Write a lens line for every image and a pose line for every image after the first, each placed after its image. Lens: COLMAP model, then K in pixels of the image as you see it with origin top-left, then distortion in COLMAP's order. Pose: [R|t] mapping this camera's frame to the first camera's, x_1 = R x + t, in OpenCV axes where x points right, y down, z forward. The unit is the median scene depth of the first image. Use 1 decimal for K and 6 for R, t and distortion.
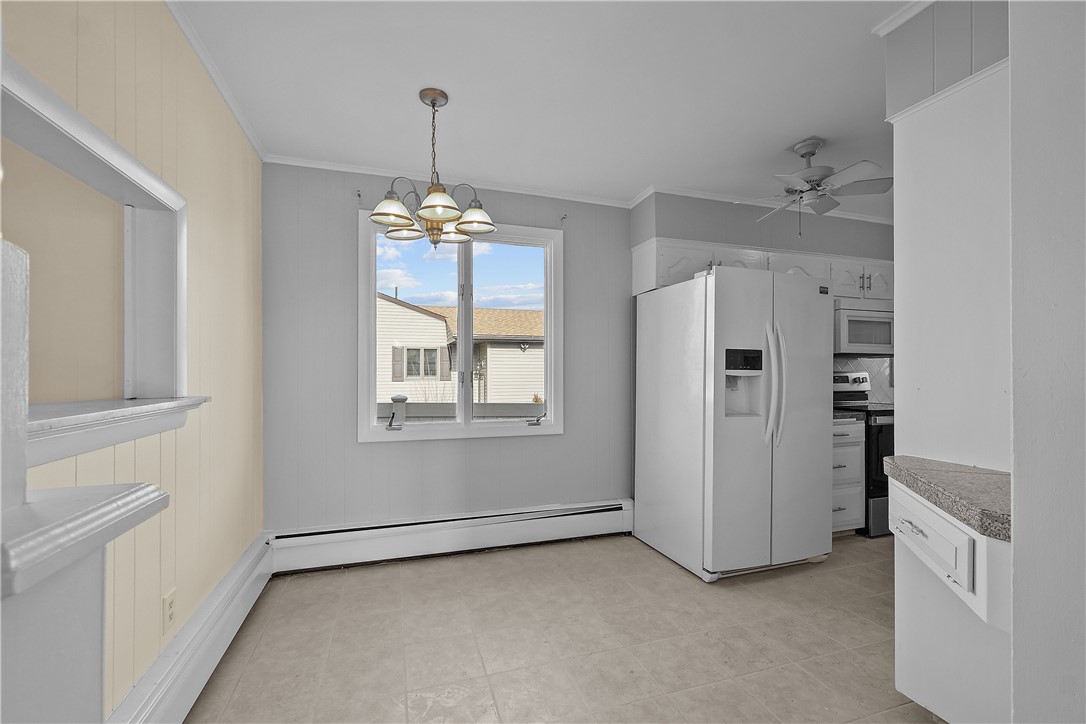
lens RADIAL K [[454.3, 0, 547.2], [0, 454.3, 369.0], [0, 0, 1]] dist [0.000125, 0.000845]
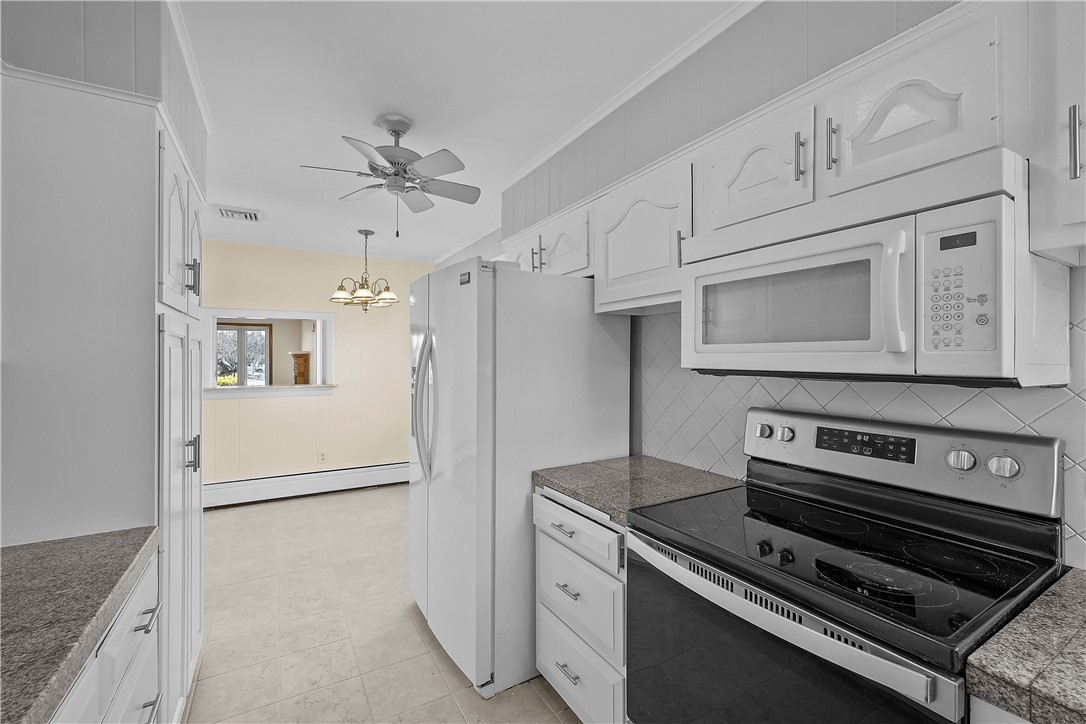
lens RADIAL K [[454.3, 0, 532.6], [0, 454.3, 358.8], [0, 0, 1]] dist [0.000125, 0.000845]
pose [[0.203078, 0.002556, -0.979159, 1.580111], [0.001861, 0.999994, 0.002996, -0.070357], [0.979161, -0.002430, 0.203072, 1.187428]]
